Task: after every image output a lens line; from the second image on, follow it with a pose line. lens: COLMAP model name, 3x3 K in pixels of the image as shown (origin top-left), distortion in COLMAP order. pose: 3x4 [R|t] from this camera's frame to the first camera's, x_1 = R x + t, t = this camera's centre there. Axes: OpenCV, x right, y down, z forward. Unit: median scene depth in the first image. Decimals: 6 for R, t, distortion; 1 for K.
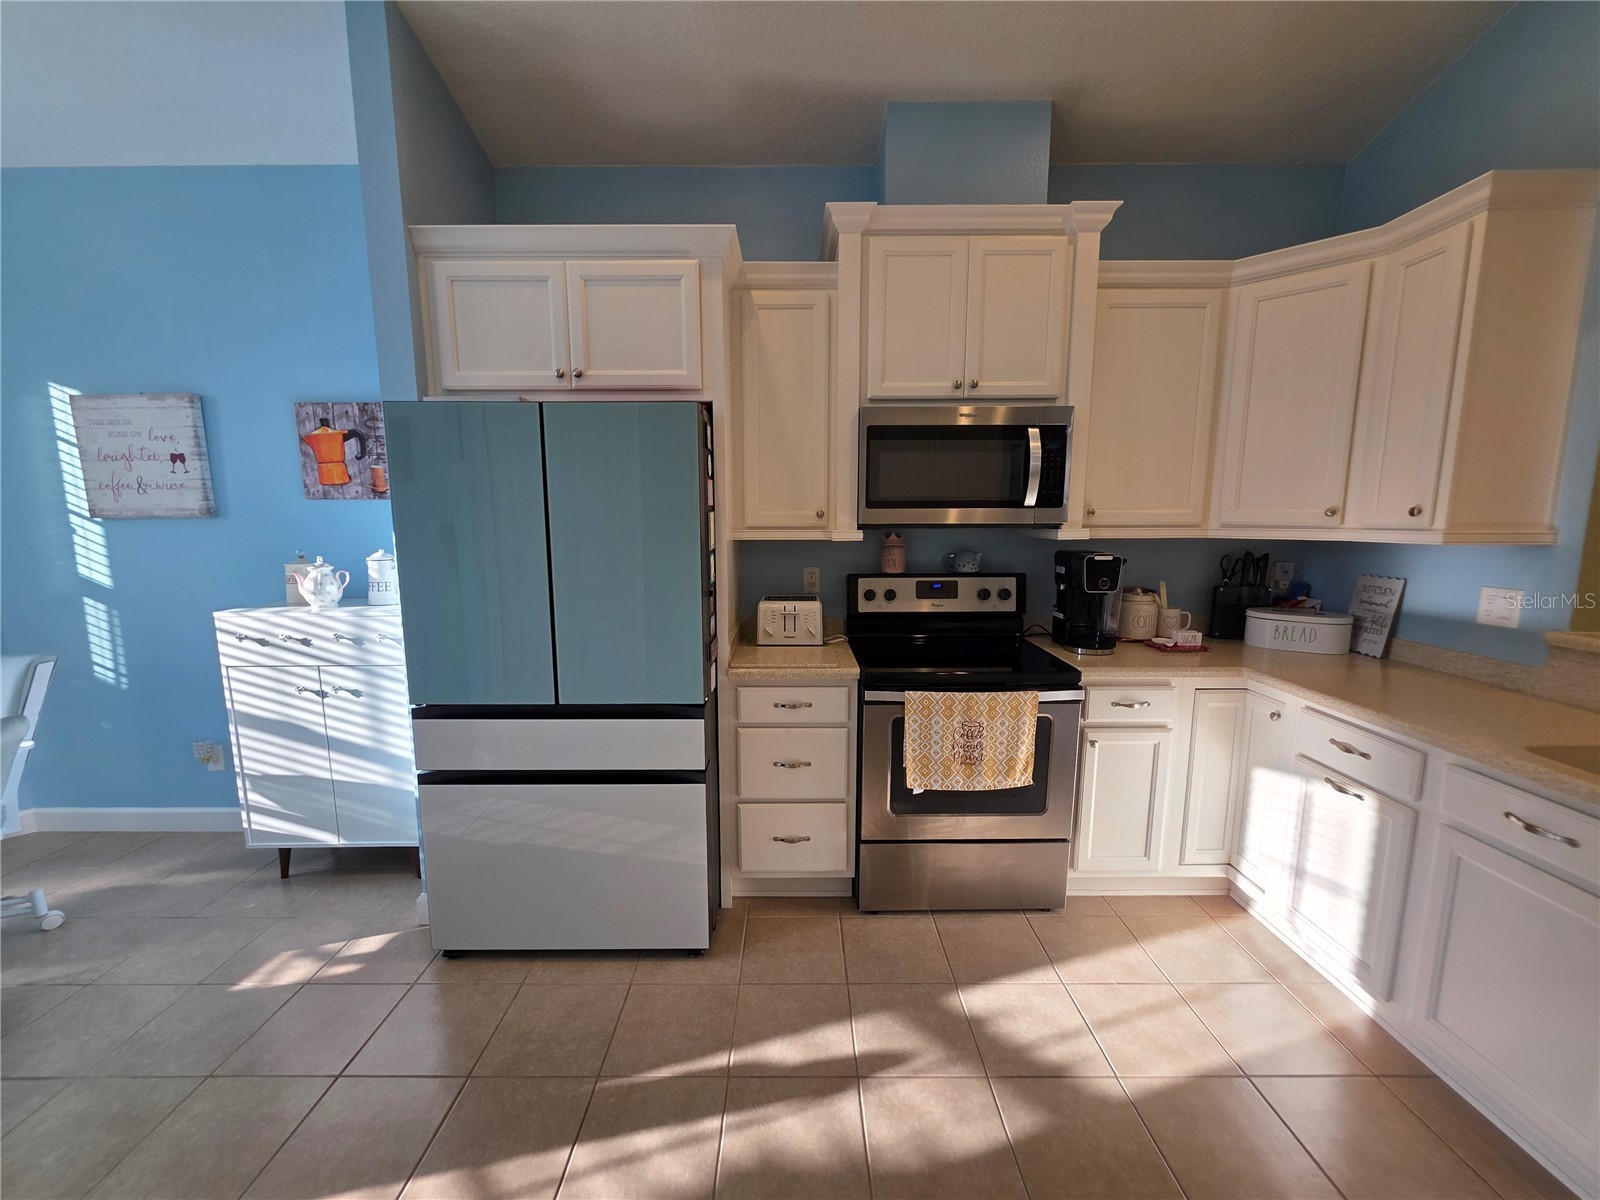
lens RADIAL K [[648.5, 0, 795.8], [0, 648.5, 607.1], [0, 0, 1]] dist [0.009300, -0.003206]
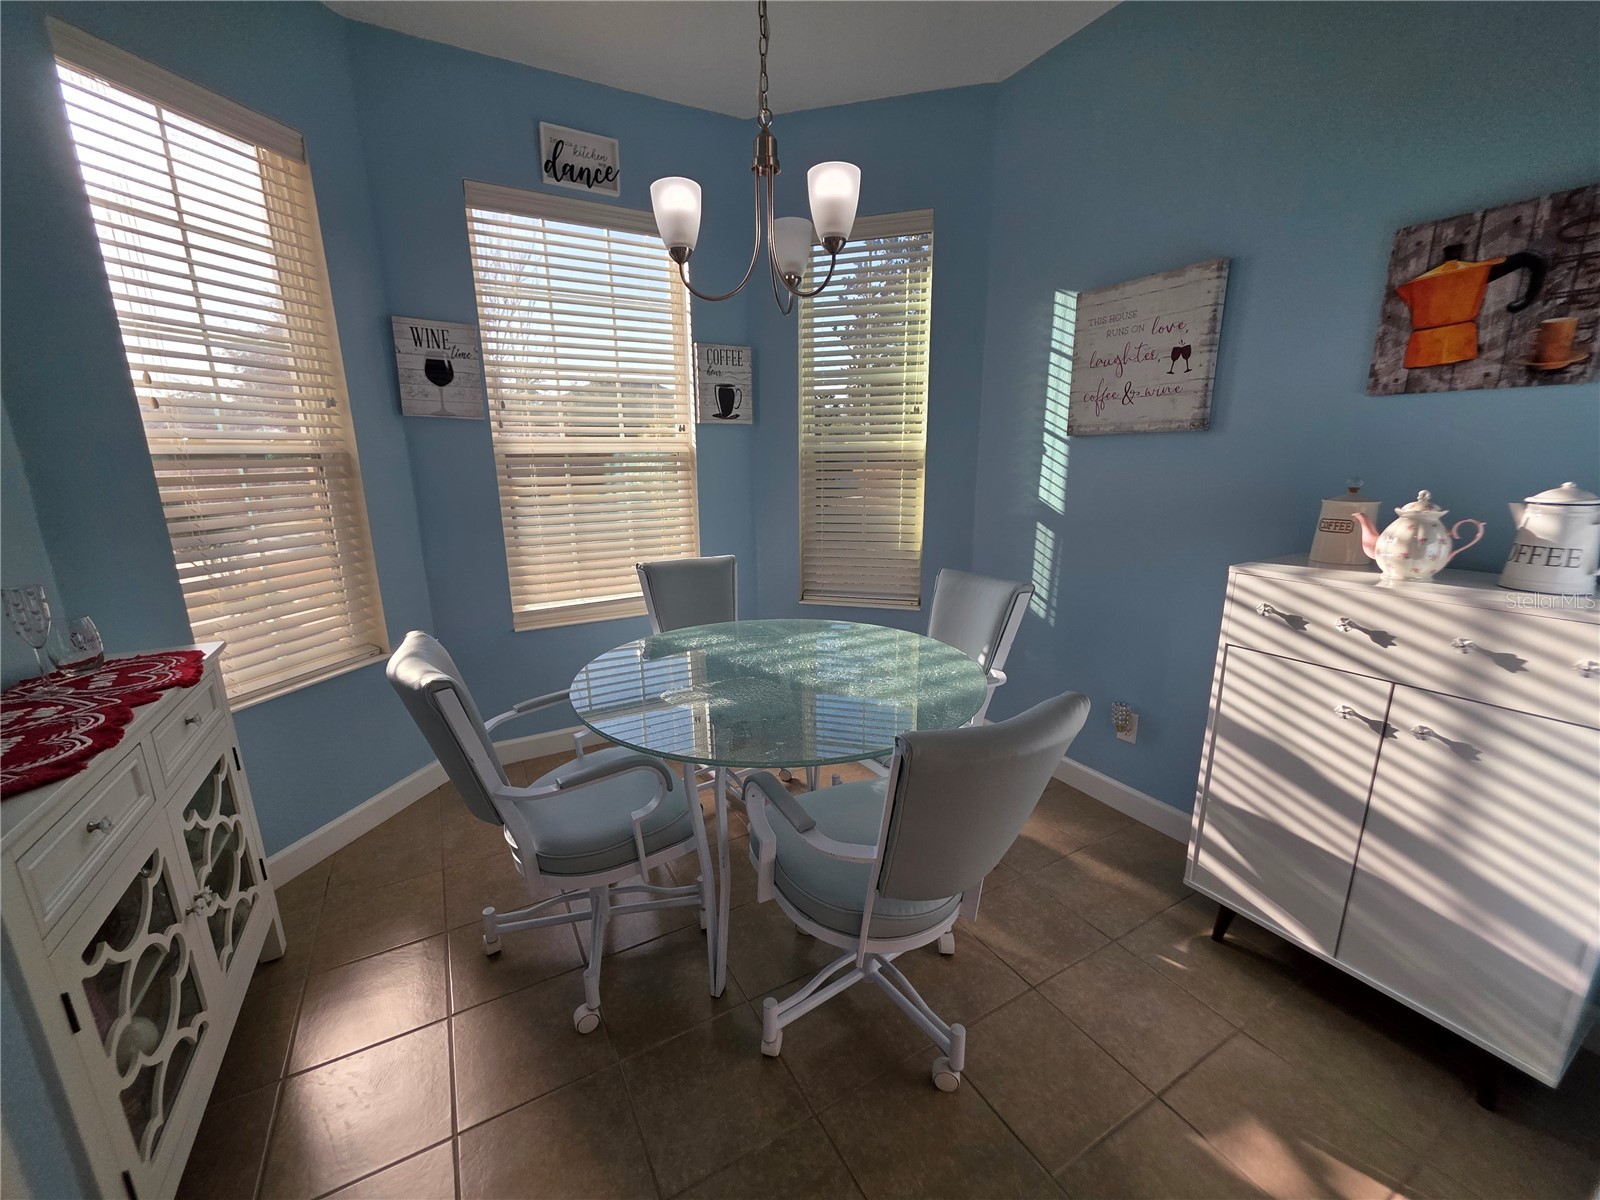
lens RADIAL K [[641.6, 0, 798.1], [0, 641.6, 607.5], [0, 0, 1]] dist [0.001500, -0.000228]
pose [[0.496957, 0.203515, -0.843573, -0.509068], [-0.124585, 0.978772, 0.162737, -0.001426], [0.858785, 0.024223, 0.511762, 0.250146]]
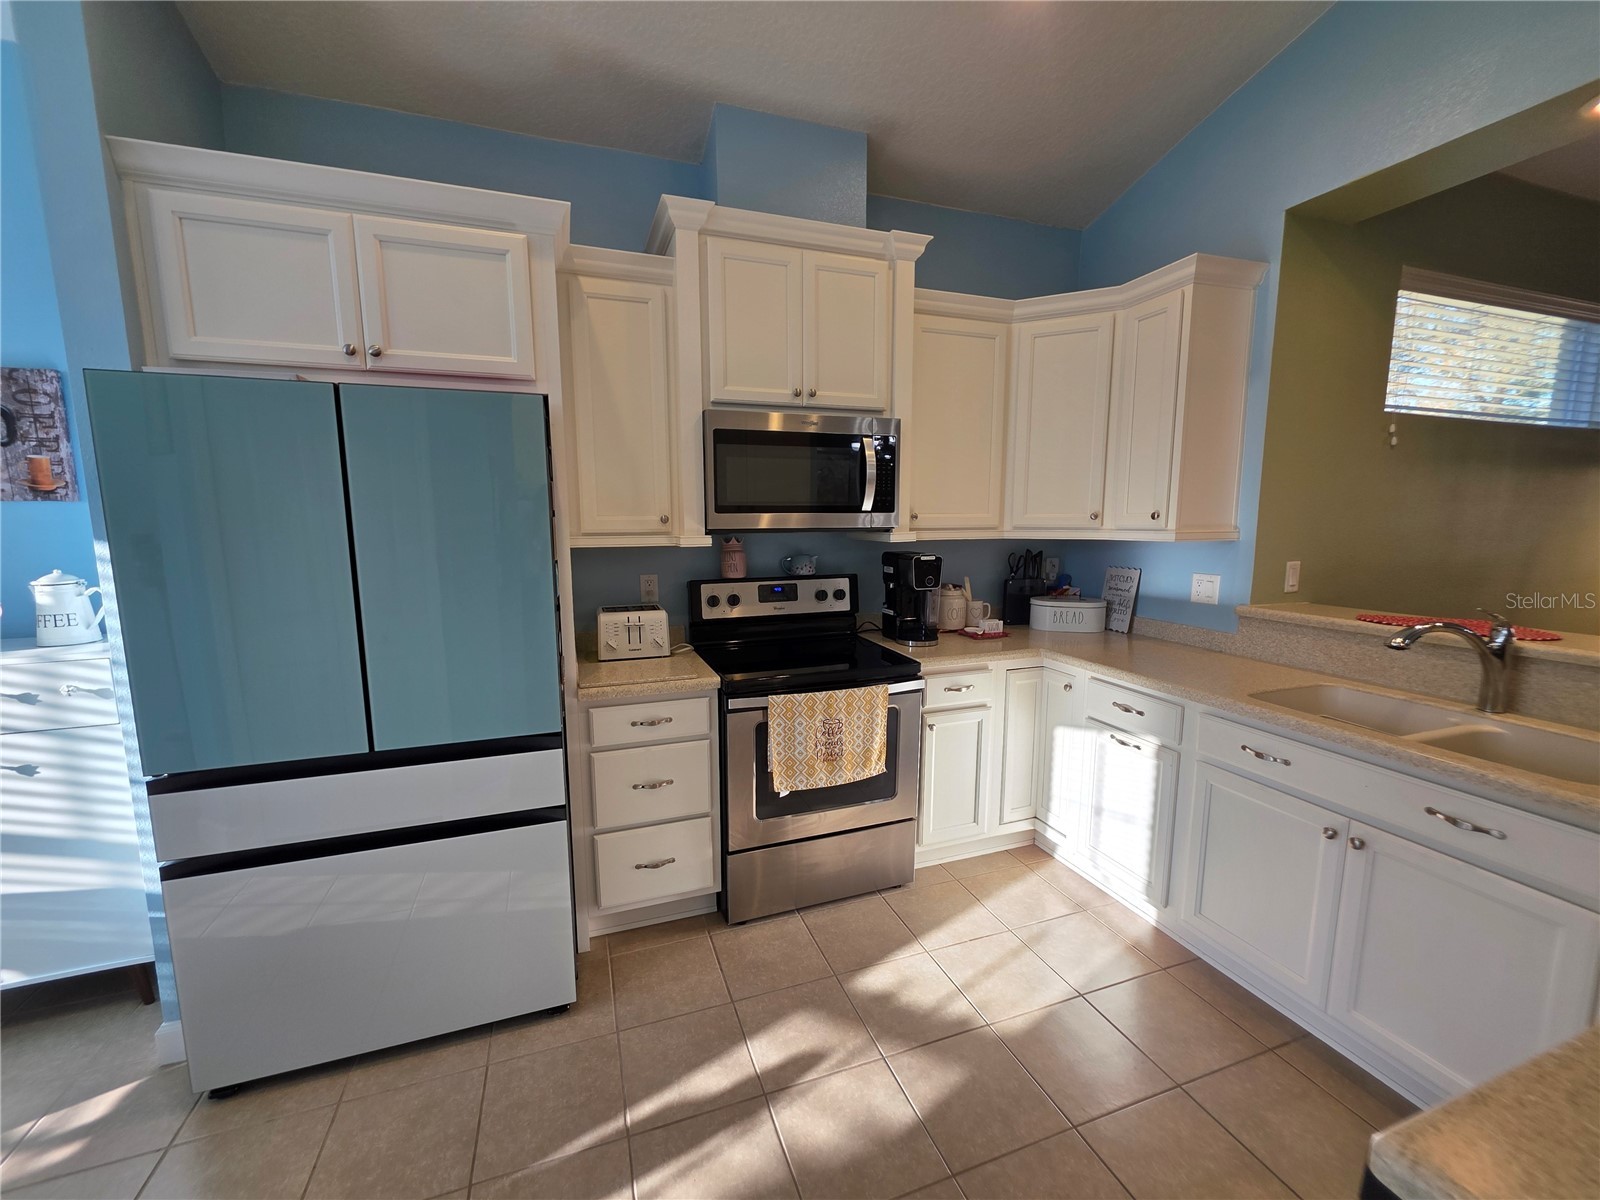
lens RADIAL K [[648.5, 0, 795.8], [0, 648.5, 607.1], [0, 0, 1]] dist [0.009300, -0.003206]
pose [[0.942745, -0.049082, 0.329883, -0.100612], [0.050549, 0.998713, 0.004134, -0.008040], [-0.329662, 0.012778, 0.944013, 0.034557]]
